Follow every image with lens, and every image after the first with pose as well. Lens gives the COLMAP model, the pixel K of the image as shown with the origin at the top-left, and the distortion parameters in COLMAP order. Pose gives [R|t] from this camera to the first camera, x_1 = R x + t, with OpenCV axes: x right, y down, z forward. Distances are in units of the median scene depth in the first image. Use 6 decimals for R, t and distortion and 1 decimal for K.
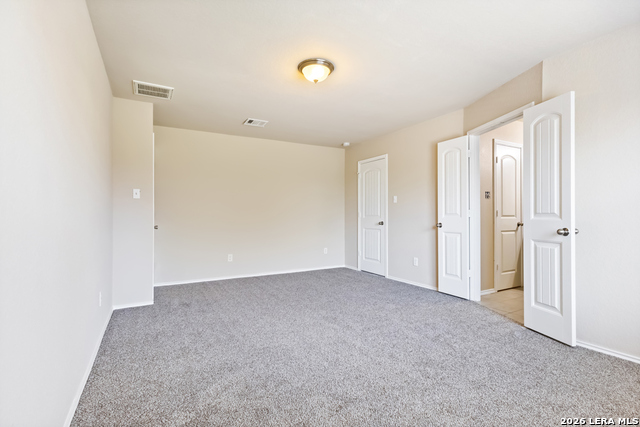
lens RADIAL K [[303.8, 0, 319.7], [0, 303.8, 214.9], [0, 0, 1]] dist [0.005171, 0.001820]
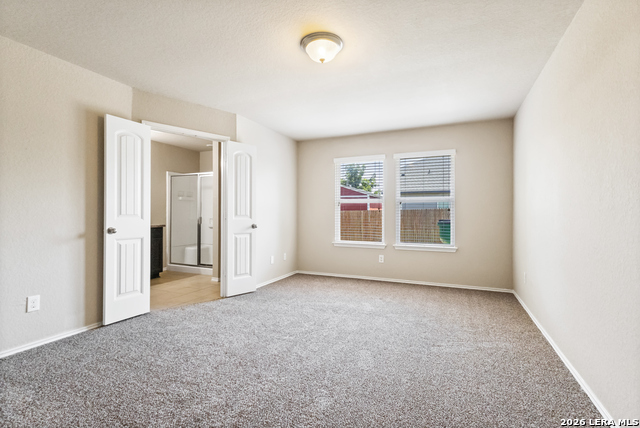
lens RADIAL K [[303.8, 0, 320.3], [0, 303.8, 212.7], [0, 0, 1]] dist [0.005171, 0.001820]
pose [[-0.608882, 0.003974, 0.793251, -0.624854], [-0.004753, 0.999951, -0.008657, -0.005358], [-0.793247, -0.009041, -0.608833, 1.384911]]
